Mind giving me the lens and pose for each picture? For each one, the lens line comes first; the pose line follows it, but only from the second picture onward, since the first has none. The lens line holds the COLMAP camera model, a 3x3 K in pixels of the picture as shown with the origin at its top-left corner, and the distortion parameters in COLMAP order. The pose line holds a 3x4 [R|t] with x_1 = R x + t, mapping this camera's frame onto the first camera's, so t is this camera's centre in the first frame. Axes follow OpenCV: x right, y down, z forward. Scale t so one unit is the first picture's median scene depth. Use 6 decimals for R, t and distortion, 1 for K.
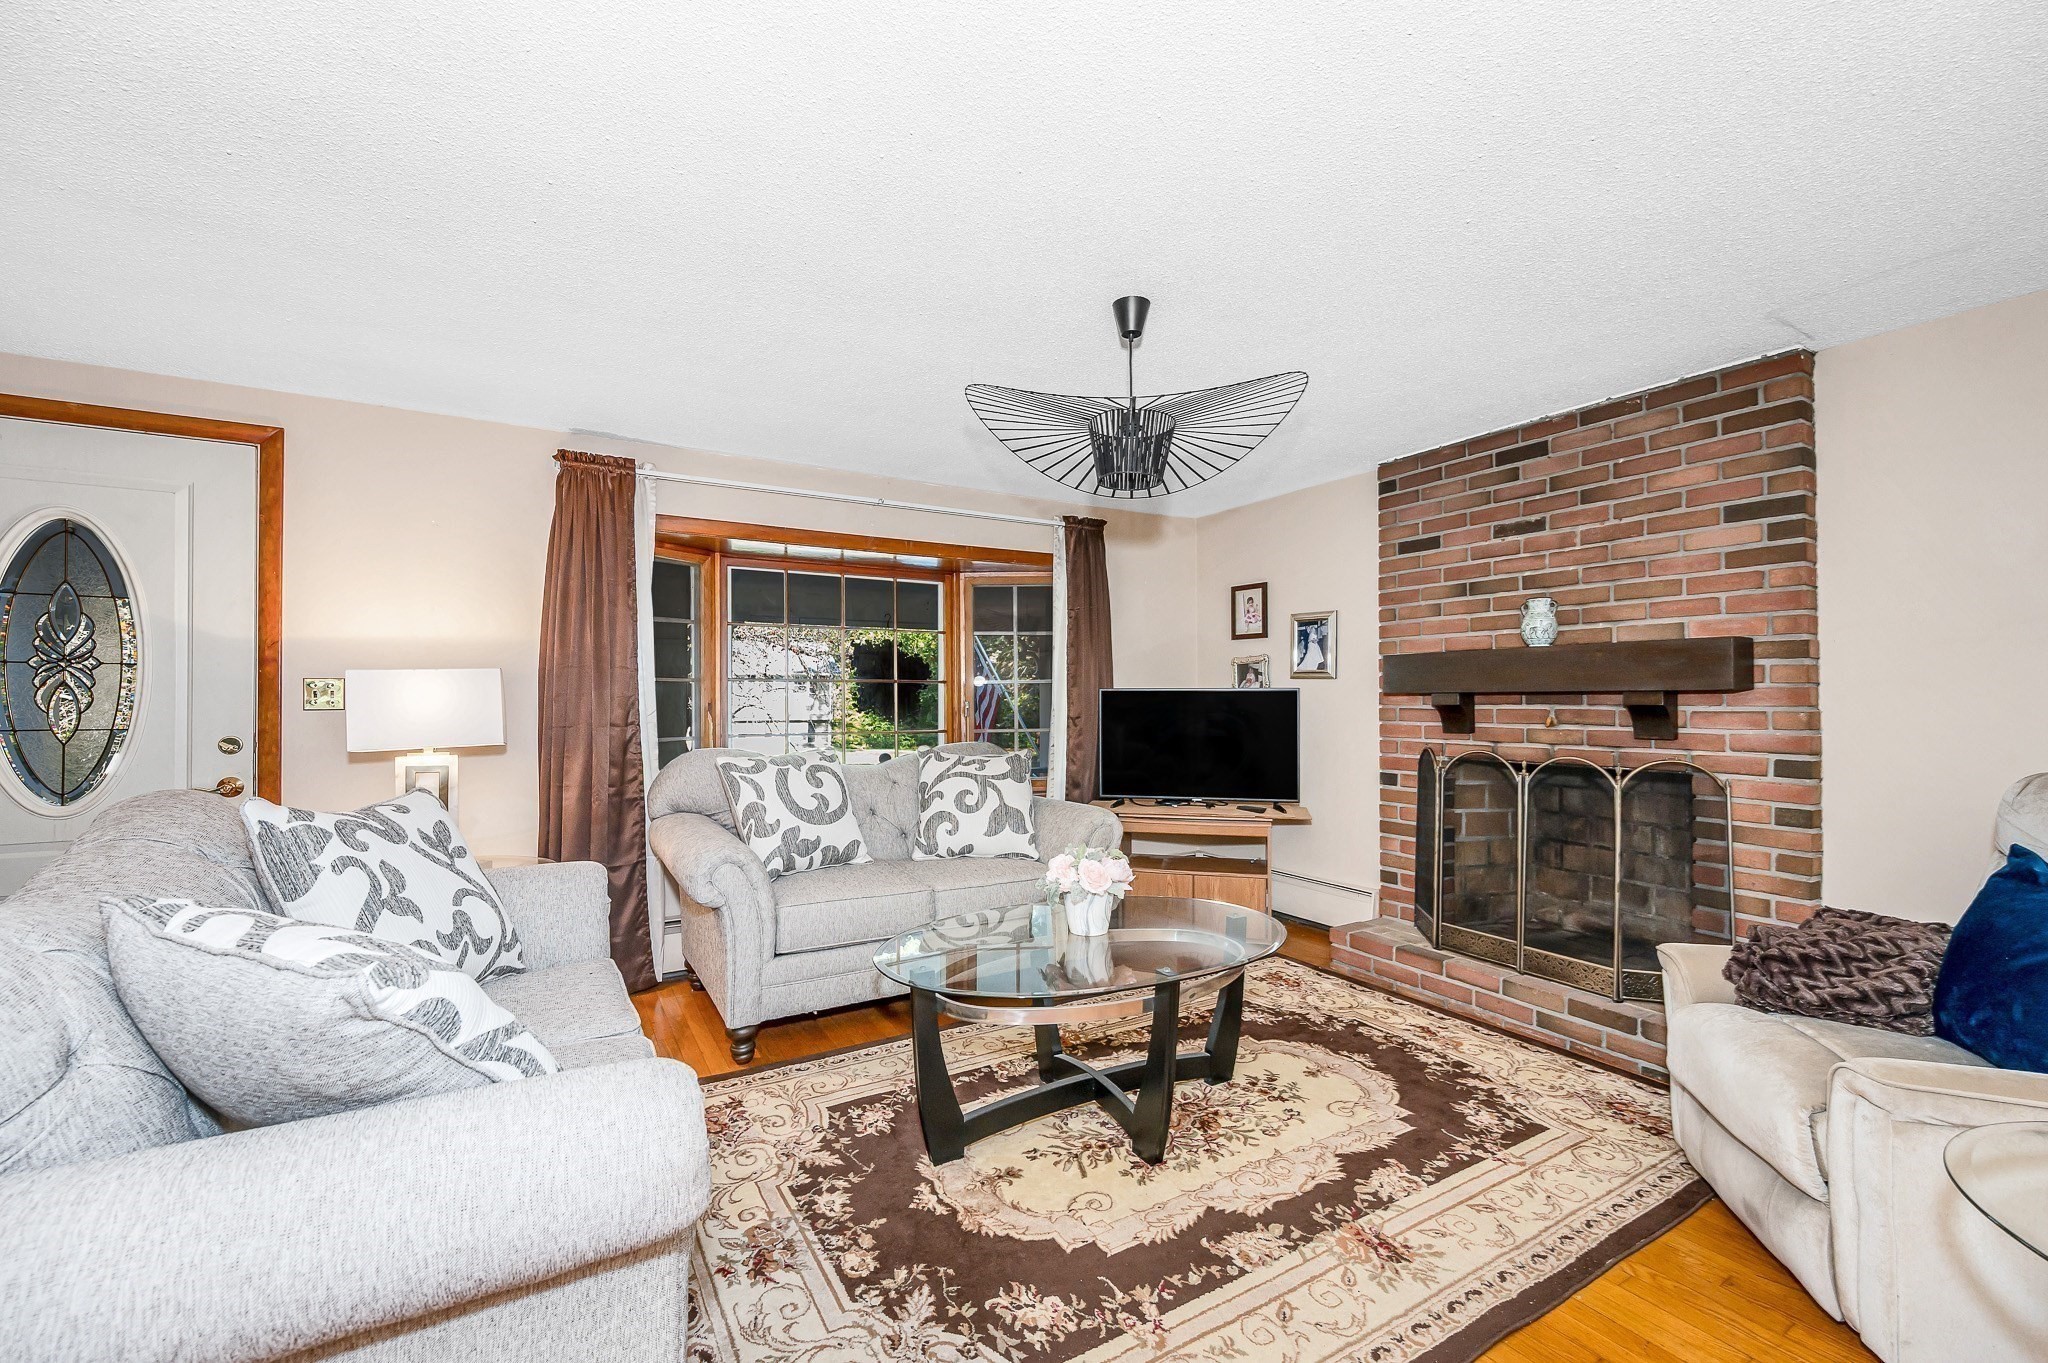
lens RADIAL K [[840.1, 0, 1017.5], [0, 840.1, 685.7], [0, 0, 1]] dist [-0.003151, -0.000281]
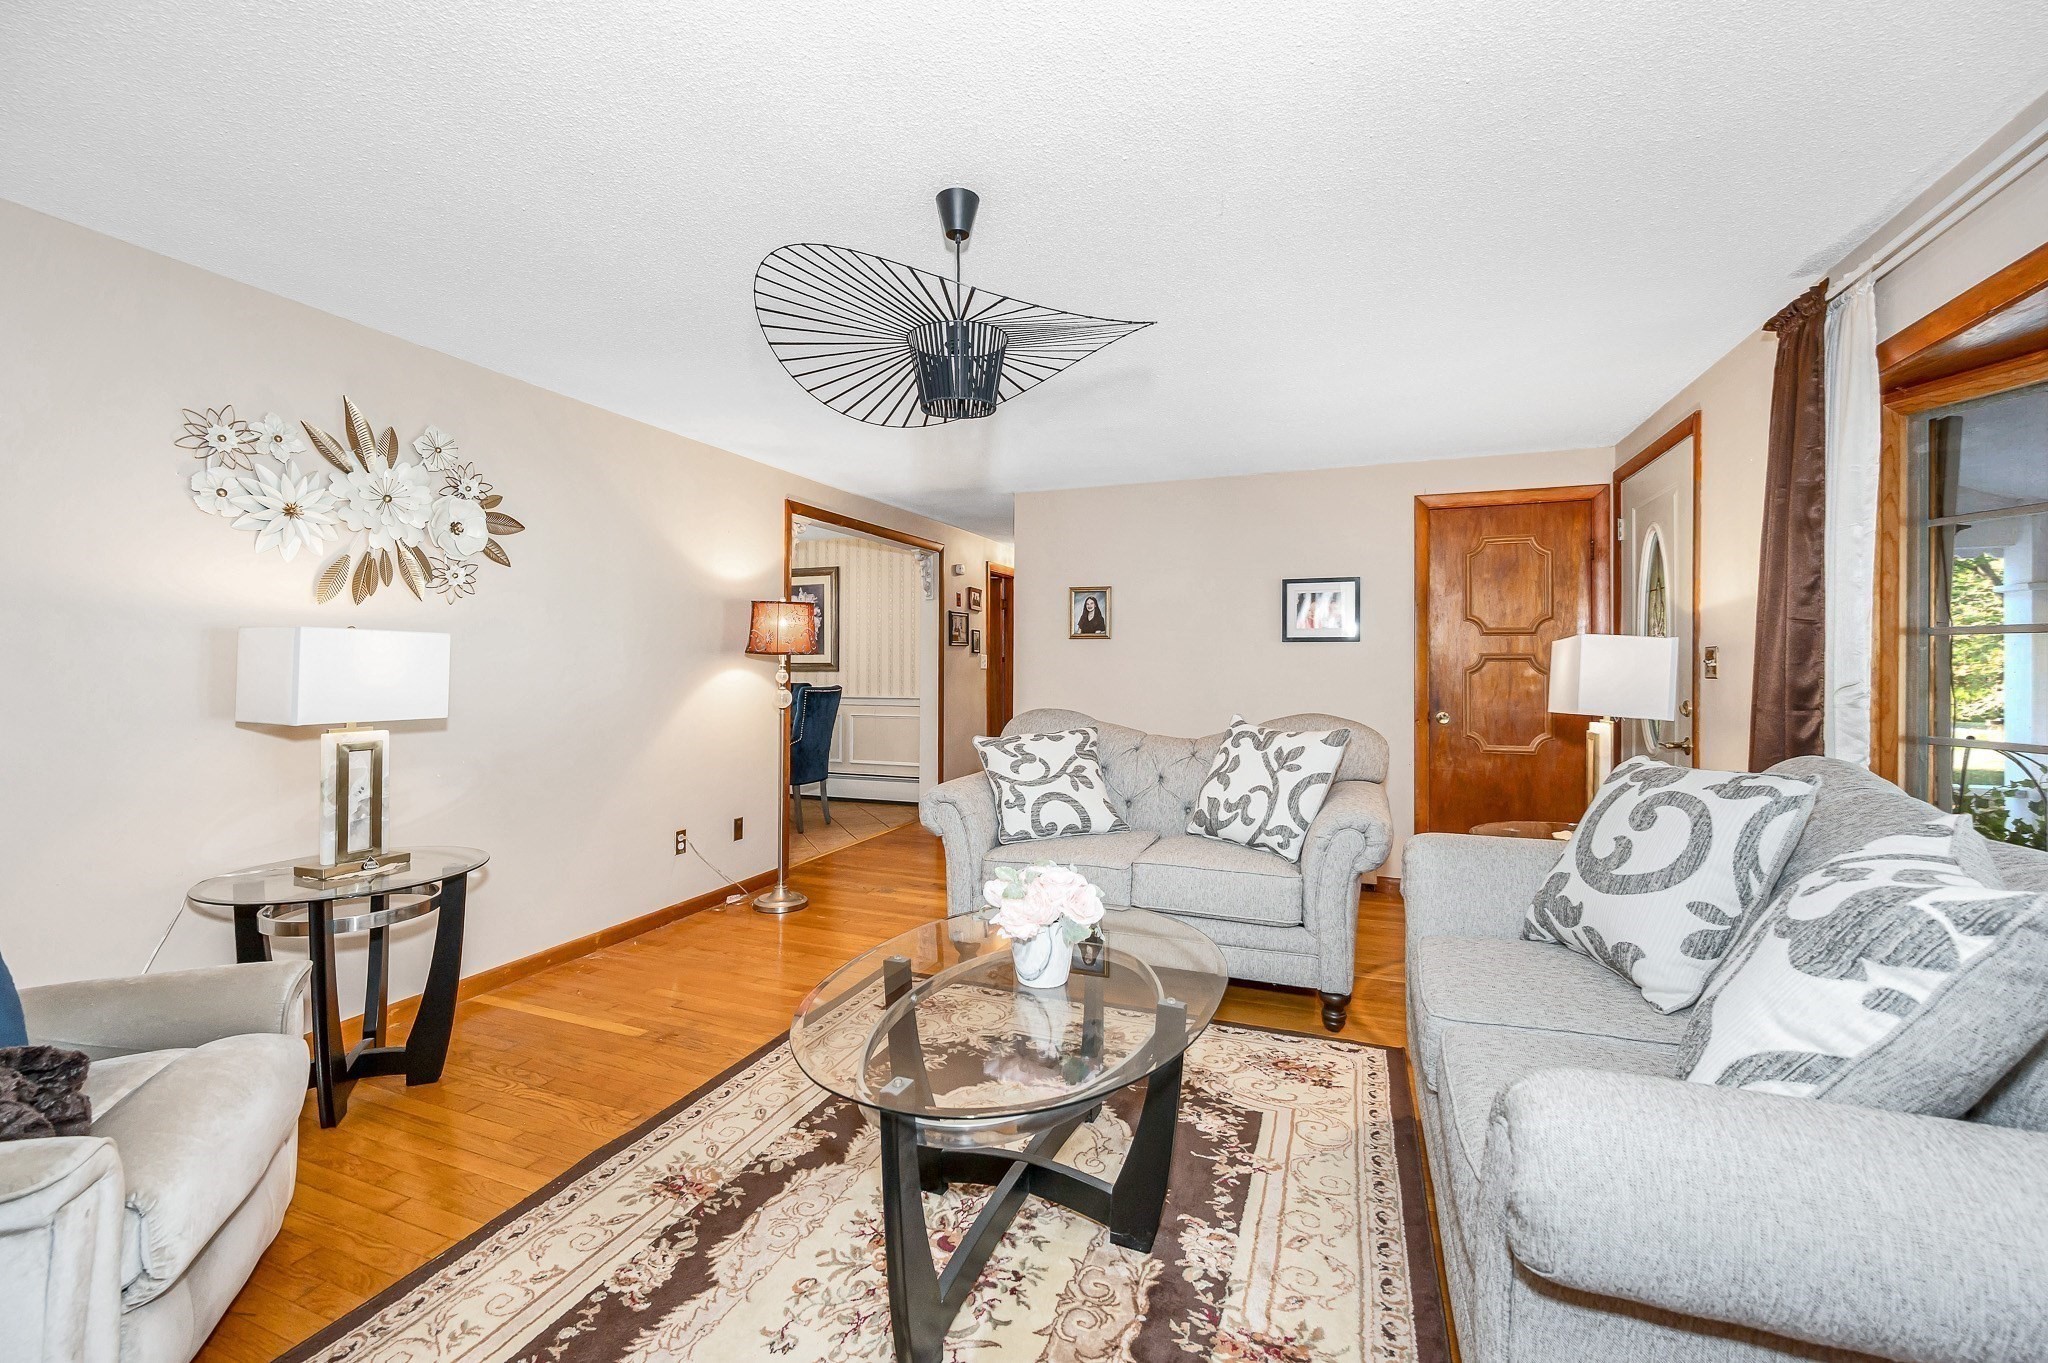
lens RADIAL K [[840.1, 0, 1017.5], [0, 840.1, 669.3], [0, 0, 1]] dist [-0.003151, -0.000281]
pose [[-0.780549, 0.006253, -0.625063, 0.721652], [0.003953, 0.999979, 0.005067, 0.005516], [0.625082, 0.001484, -0.780558, 1.992807]]
